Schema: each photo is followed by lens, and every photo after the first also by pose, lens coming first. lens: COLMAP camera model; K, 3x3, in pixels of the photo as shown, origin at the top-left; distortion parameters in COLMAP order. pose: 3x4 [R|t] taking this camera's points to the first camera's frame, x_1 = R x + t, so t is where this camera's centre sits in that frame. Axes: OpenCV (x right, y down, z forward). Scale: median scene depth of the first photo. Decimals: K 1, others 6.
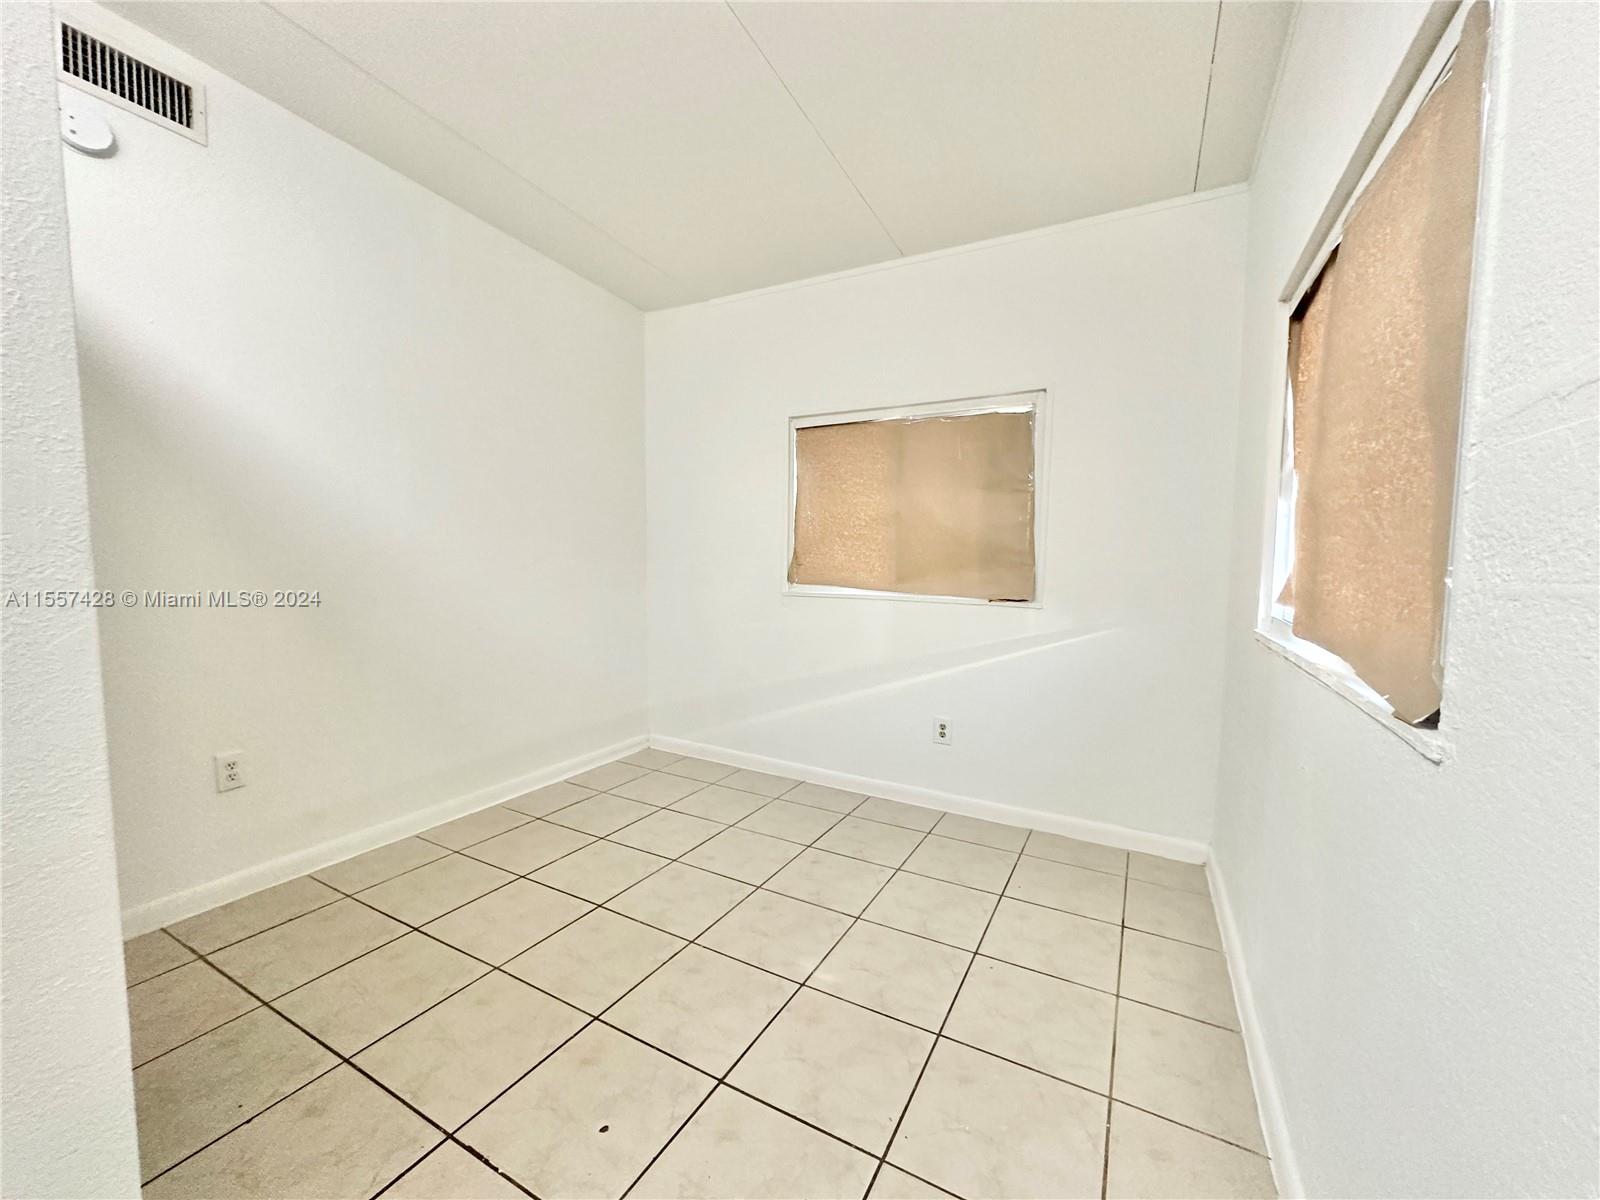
lens RADIAL K [[639.3, 0, 802.4], [0, 639.3, 598.0], [0, 0, 1]] dist [-0.000504, 0.000736]
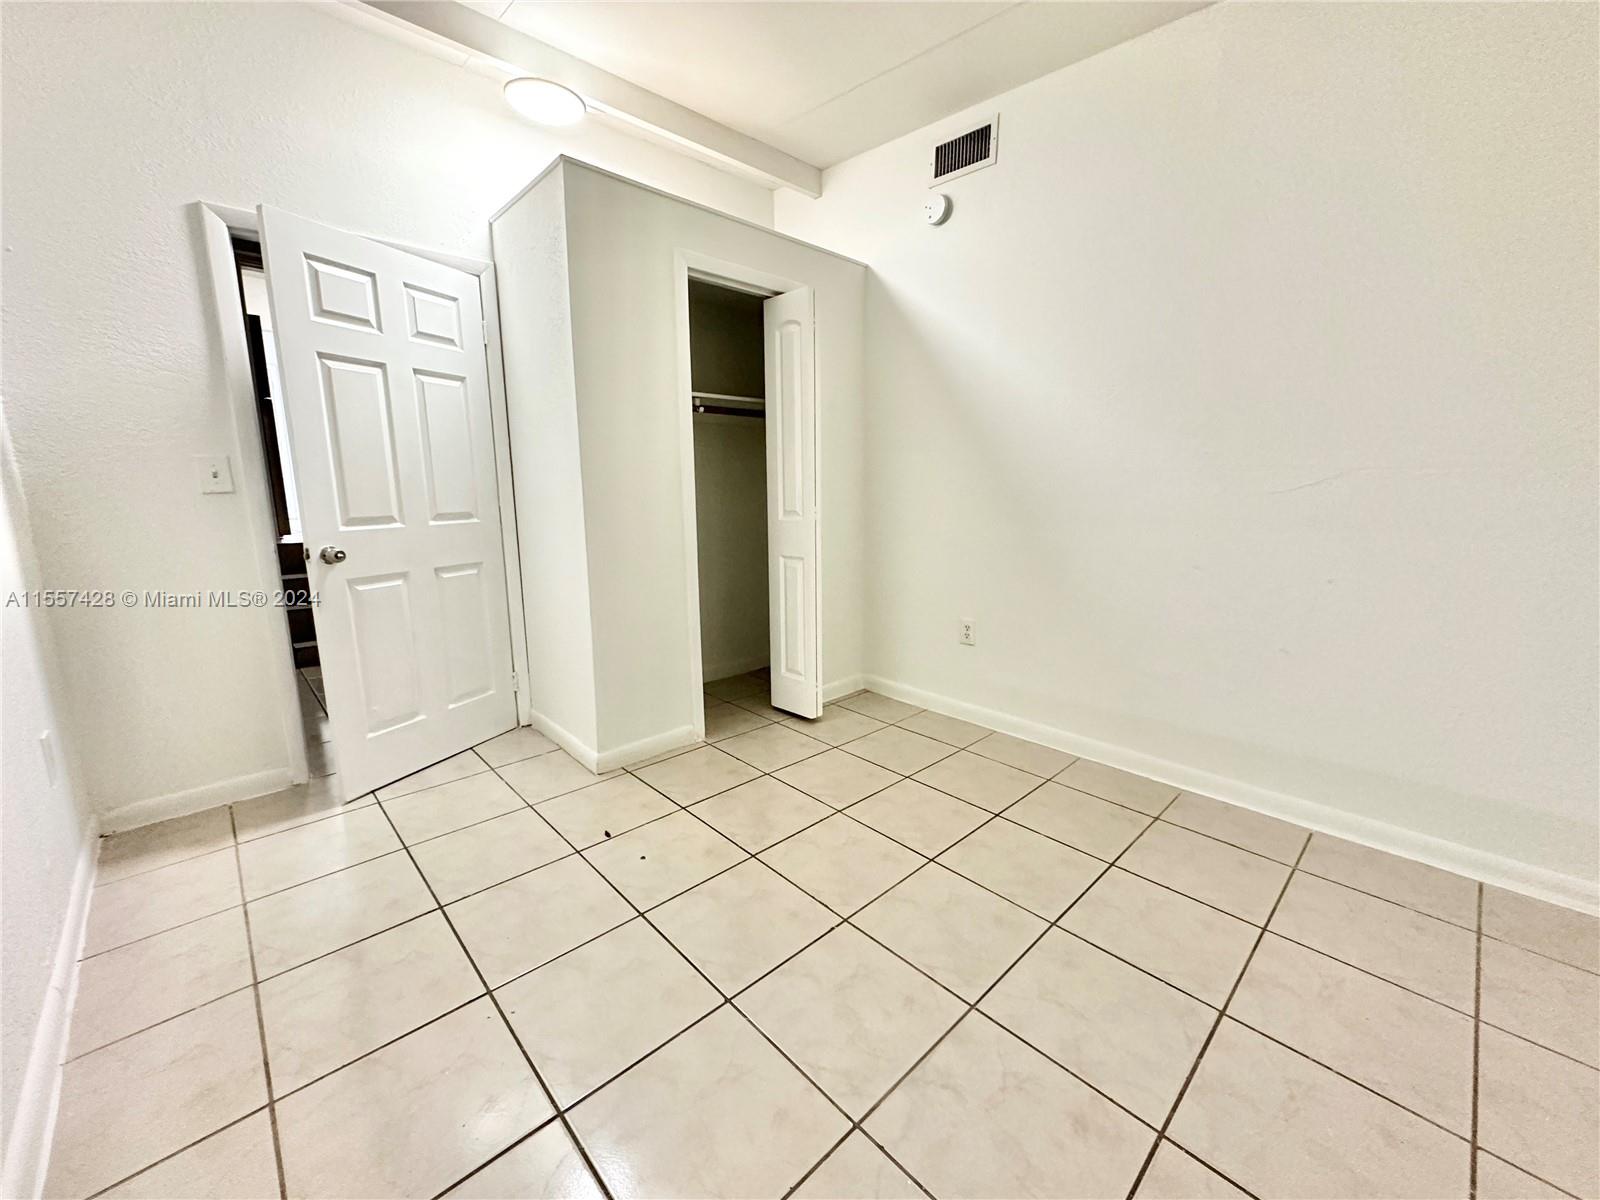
lens RADIAL K [[639.3, 0, 807.3], [0, 639.3, 598.1], [0, 0, 1]] dist [-0.000504, 0.000736]
pose [[-0.292190, 0.161914, -0.942554, 0.654237], [-0.071098, 0.979159, 0.190242, -0.058531], [0.953714, 0.122601, -0.274589, 1.253847]]
